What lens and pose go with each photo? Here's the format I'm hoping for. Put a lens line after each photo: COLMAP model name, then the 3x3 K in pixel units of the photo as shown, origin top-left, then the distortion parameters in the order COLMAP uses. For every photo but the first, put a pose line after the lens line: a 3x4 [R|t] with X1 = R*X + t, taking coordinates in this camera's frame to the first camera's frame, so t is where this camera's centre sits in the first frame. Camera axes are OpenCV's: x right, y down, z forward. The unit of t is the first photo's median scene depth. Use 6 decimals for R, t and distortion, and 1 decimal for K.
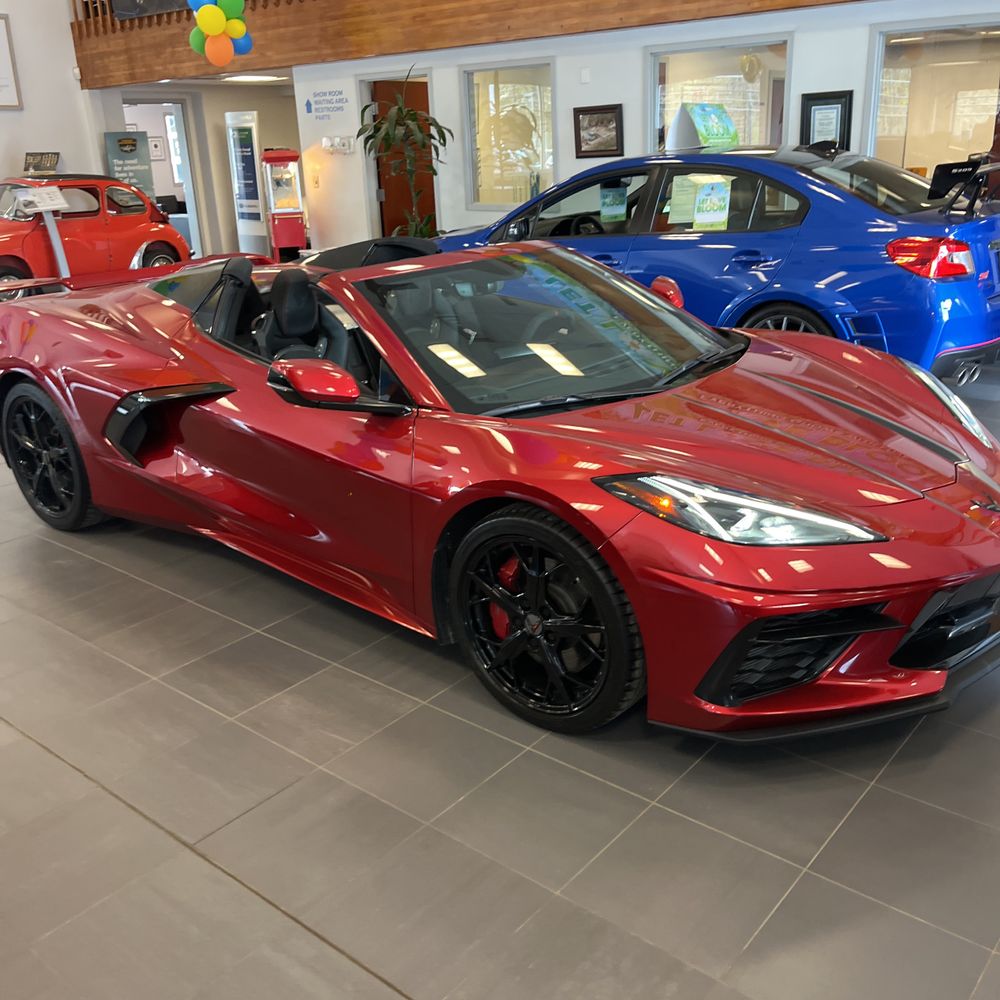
lens RADIAL K [[1017.5, 0, 501.1], [0, 1017.5, 483.4], [0, 0, 1]] dist [0.025999, 0.001467]
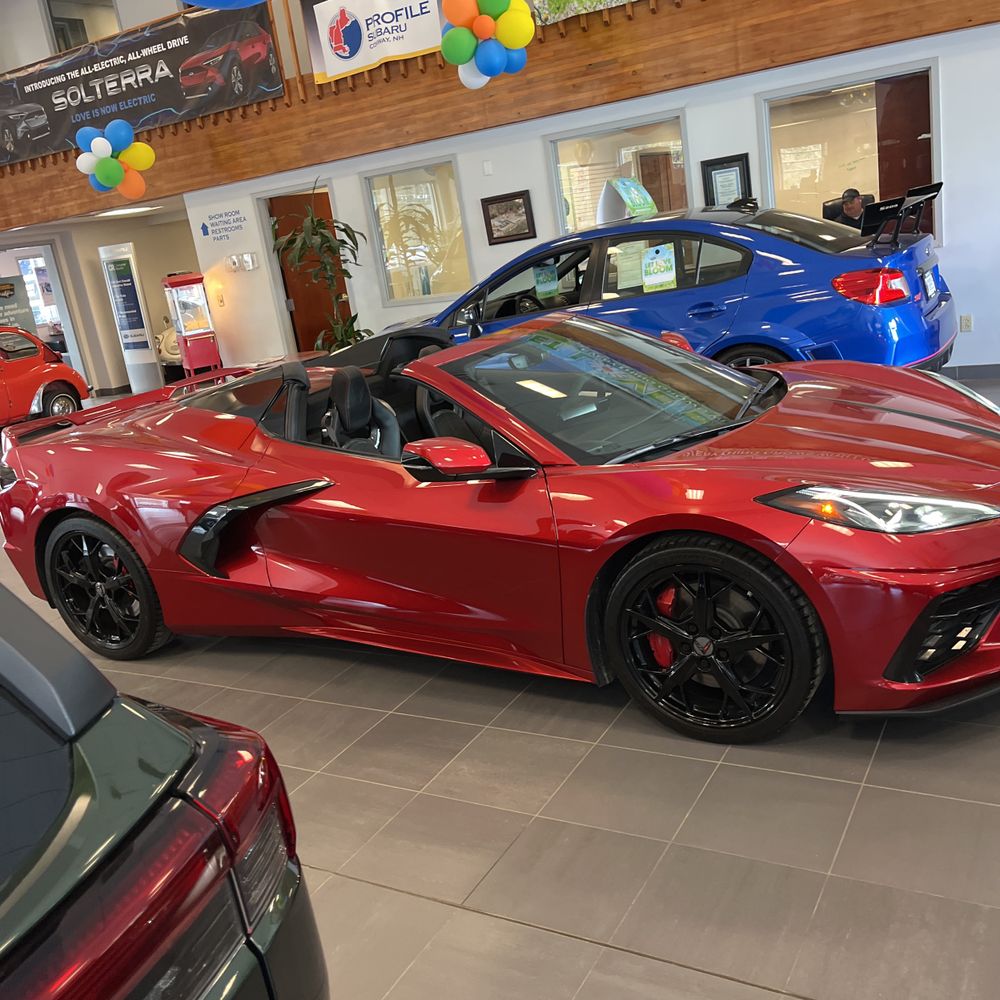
lens RADIAL K [[1021.7, 0, 482.1], [0, 1021.7, 488.7], [0, 0, 1]] dist [0.039046, -0.034130]
pose [[0.981404, -0.148064, 0.122161, -0.100835], [0.157950, 0.984548, -0.075609, 0.006766], [-0.109079, 0.093498, 0.989626, -0.018893]]
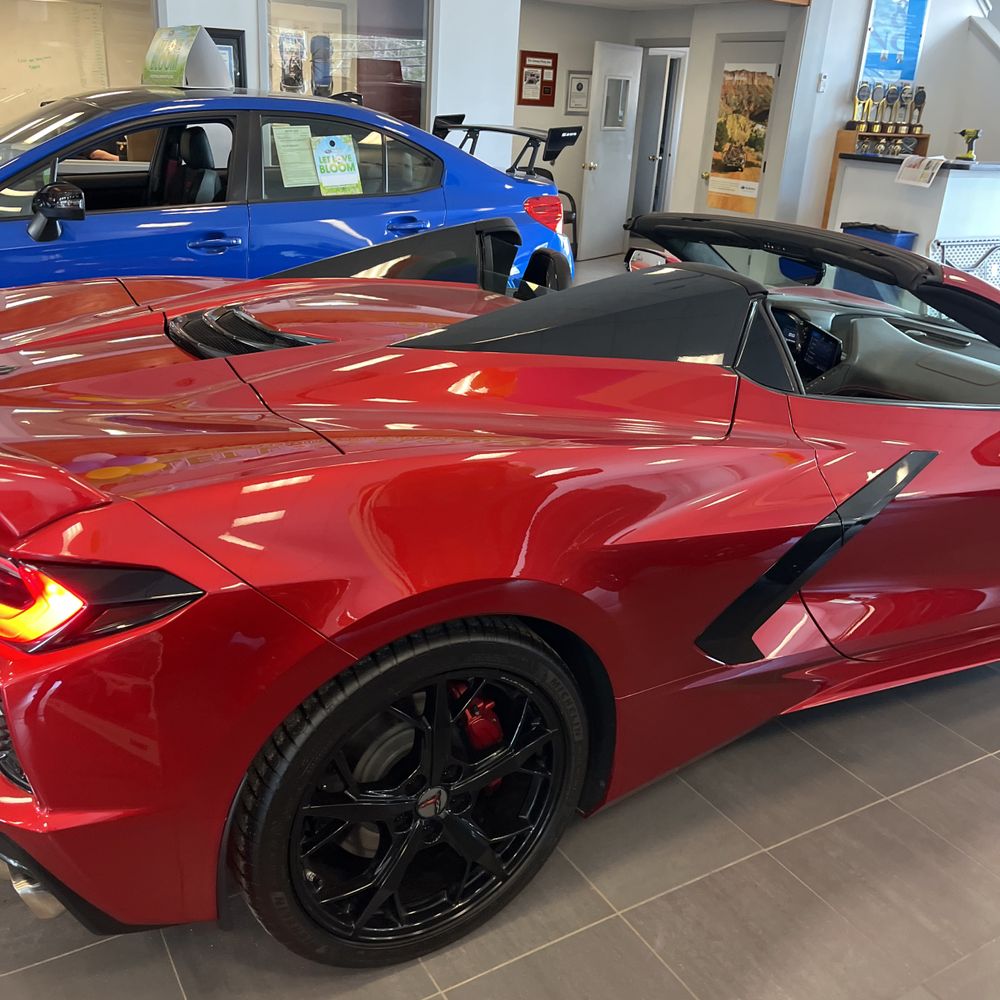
lens RADIAL K [[1017.5, 0, 501.1], [0, 1017.5, 483.4], [0, 0, 1]] dist [0.025999, 0.001467]
pose [[0.321815, -0.283575, 0.903338, -0.409618], [0.240085, 0.947351, 0.211861, -0.120587], [-0.915857, 0.148698, 0.372954, 0.428946]]
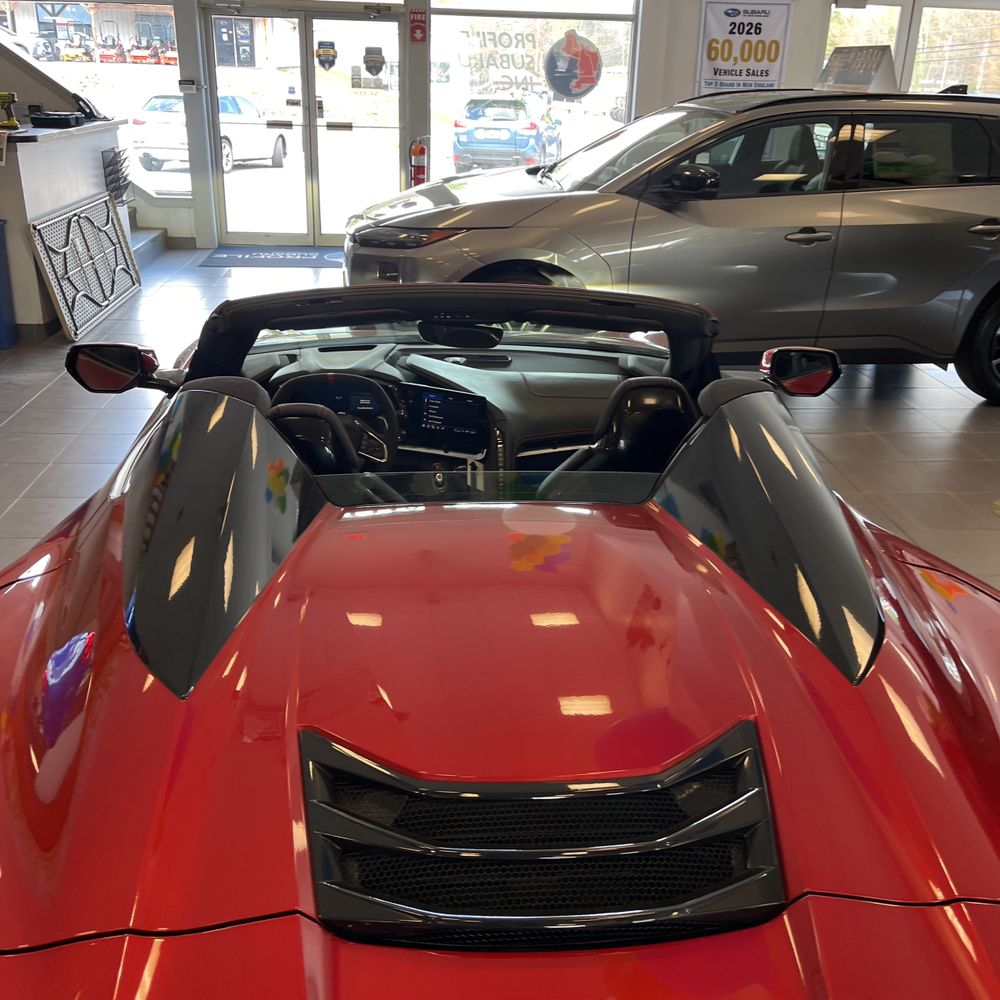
lens RADIAL K [[1013.3, 0, 489.9], [0, 1013.3, 499.9], [0, 0, 1]] dist [0.044802, -0.041225]
pose [[-0.695482, -0.261411, 0.669305, -0.246406], [0.234658, 0.797772, 0.555423, -0.220345], [-0.679147, 0.543345, -0.493494, 0.634849]]
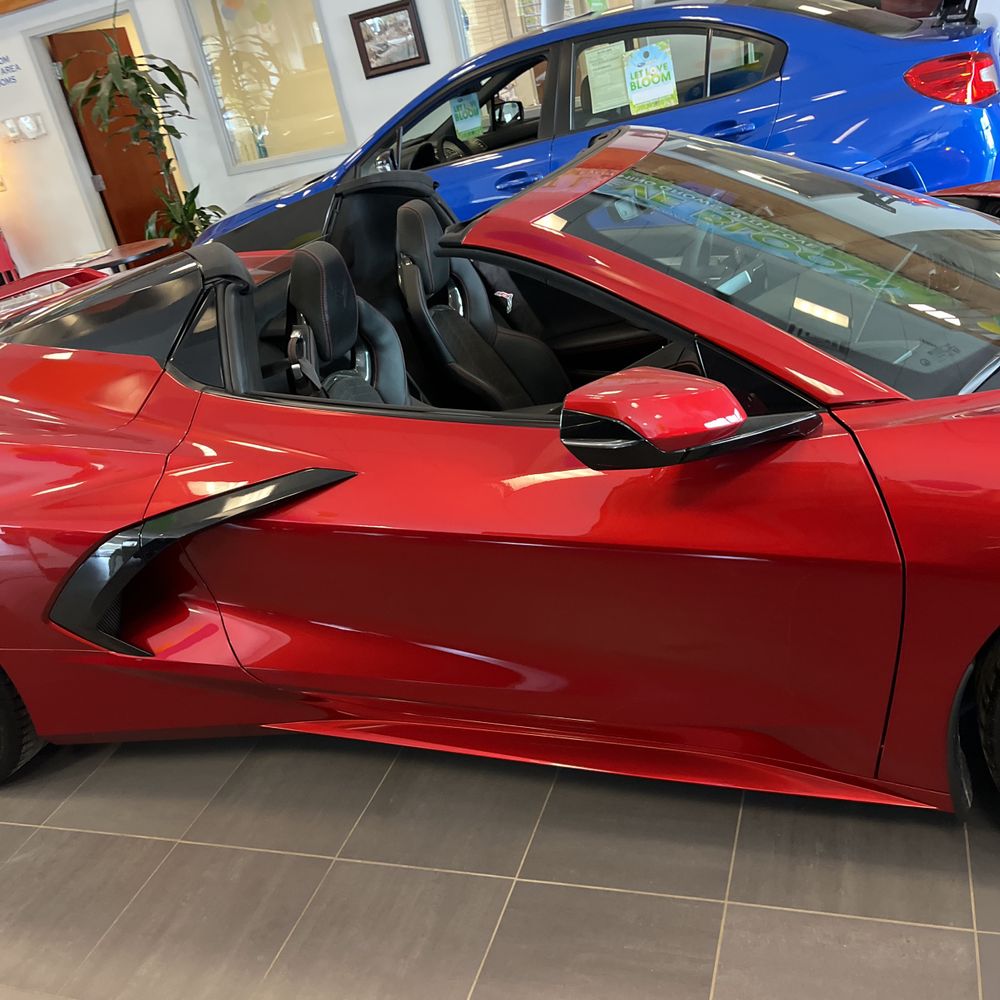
lens RADIAL K [[1023.6, 0, 489.2], [0, 1023.6, 508.9], [0, 0, 1]] dist [0.034002, -0.034075]
pose [[0.923781, -0.282866, 0.258100, -0.142479], [0.268232, 0.959044, 0.091023, -0.043753], [-0.273276, -0.014855, 0.961821, 0.195994]]
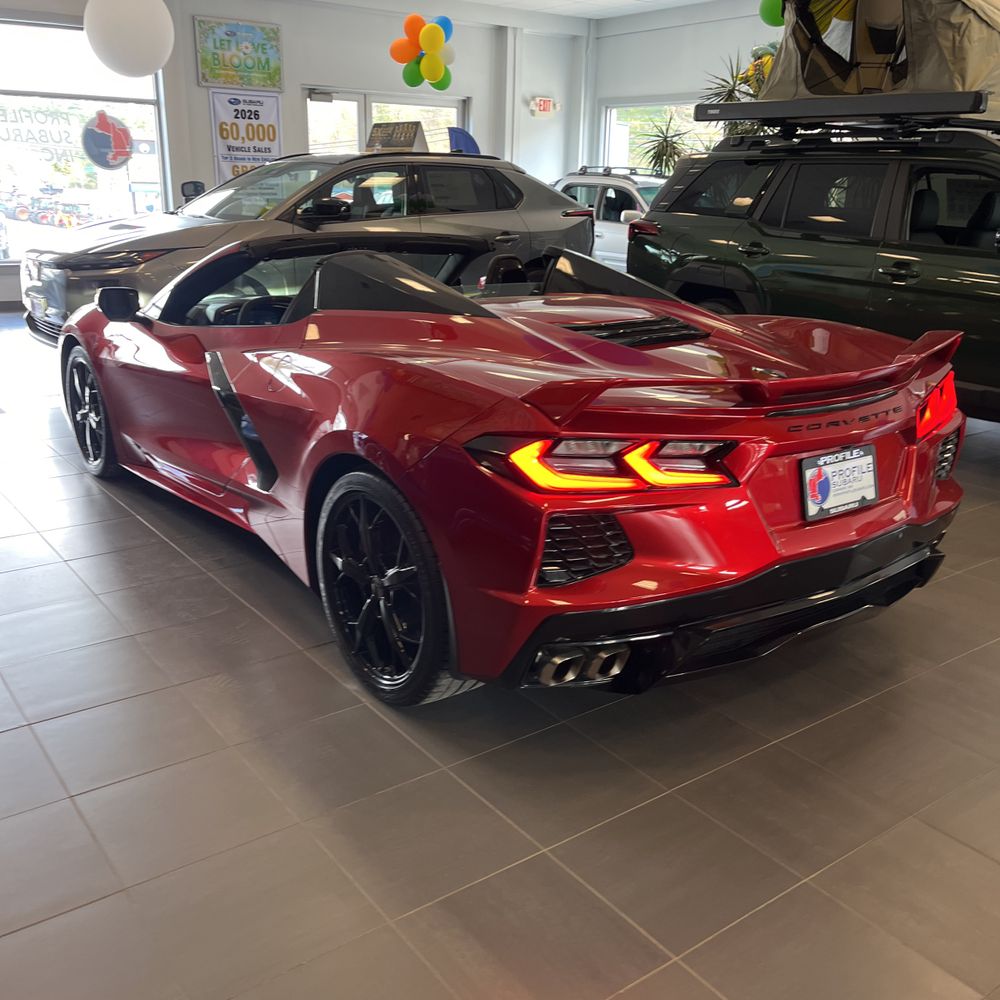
lens RADIAL K [[1013.3, 0, 489.9], [0, 1013.3, 499.9], [0, 0, 1]] dist [0.044802, -0.041225]
pose [[-0.972802, -0.050509, 0.226066, -0.212050], [0.091984, 0.811460, 0.577123, -0.288088], [-0.212594, 0.582221, -0.784744, 0.929901]]
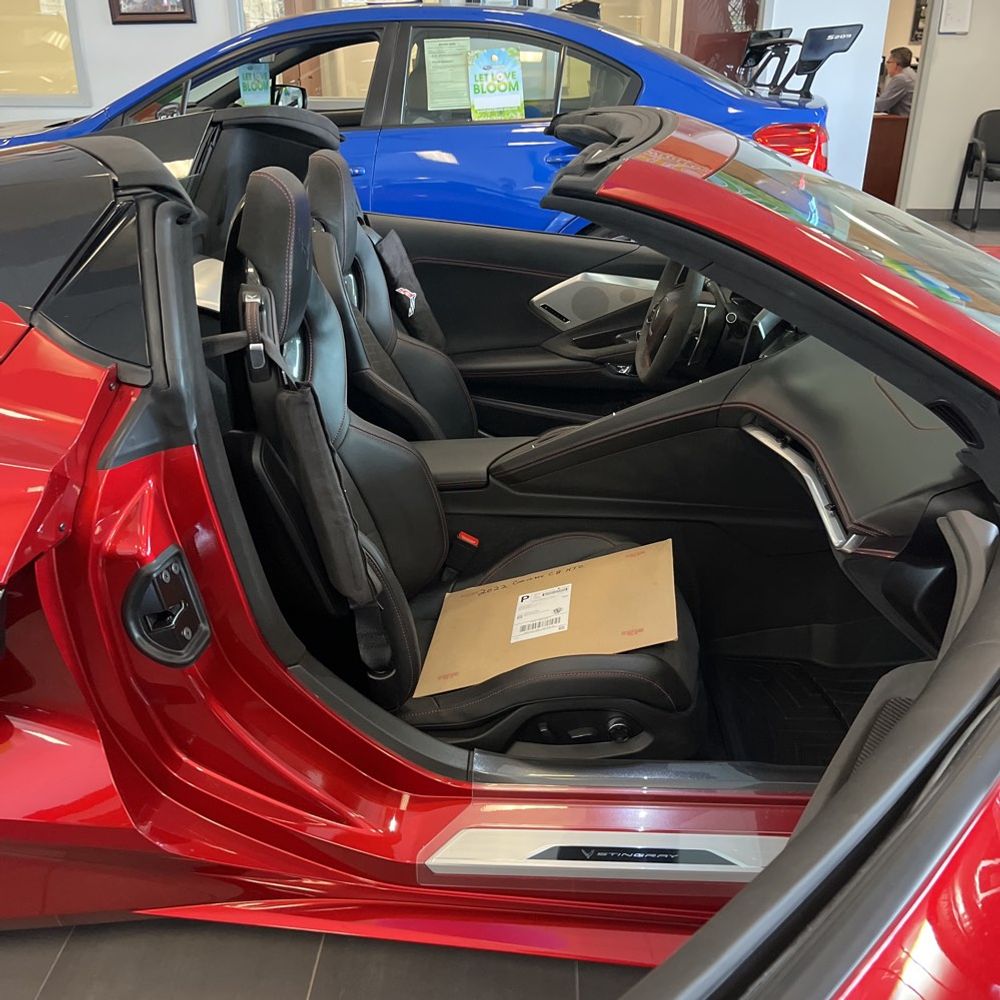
lens RADIAL K [[1028.2, 0, 514.2], [0, 1028.2, 497.7], [0, 0, 1]] dist [0.028086, -0.026523]
pose [[0.787521, -0.206642, 0.580612, -0.179414], [0.163411, 0.978405, 0.126573, -0.058107], [-0.594229, -0.004800, 0.804282, 0.299472]]
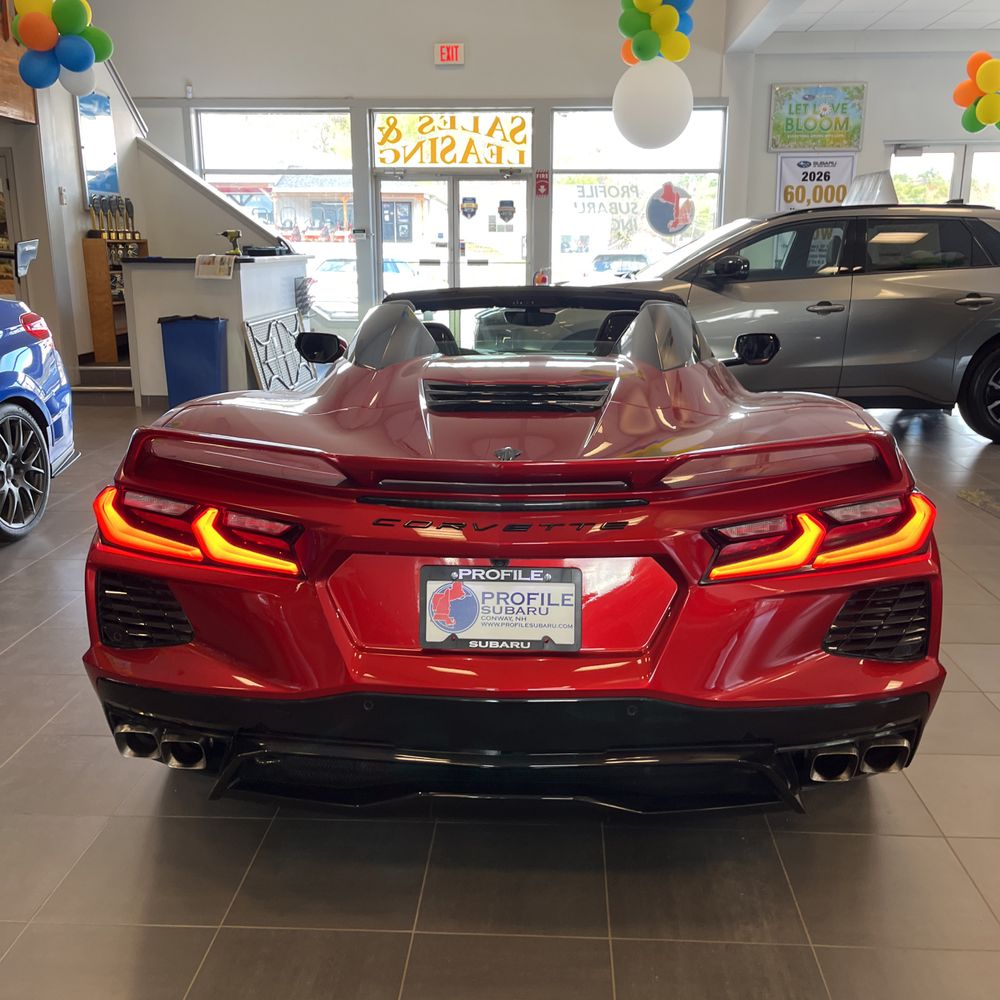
lens RADIAL K [[1017.5, 0, 501.1], [0, 1017.5, 483.4], [0, 0, 1]] dist [0.025999, 0.001467]
pose [[-0.601155, -0.146293, 0.785628, -0.423026], [0.281528, 0.881305, 0.379531, -0.214527], [-0.747900, 0.449333, -0.488615, 0.758012]]
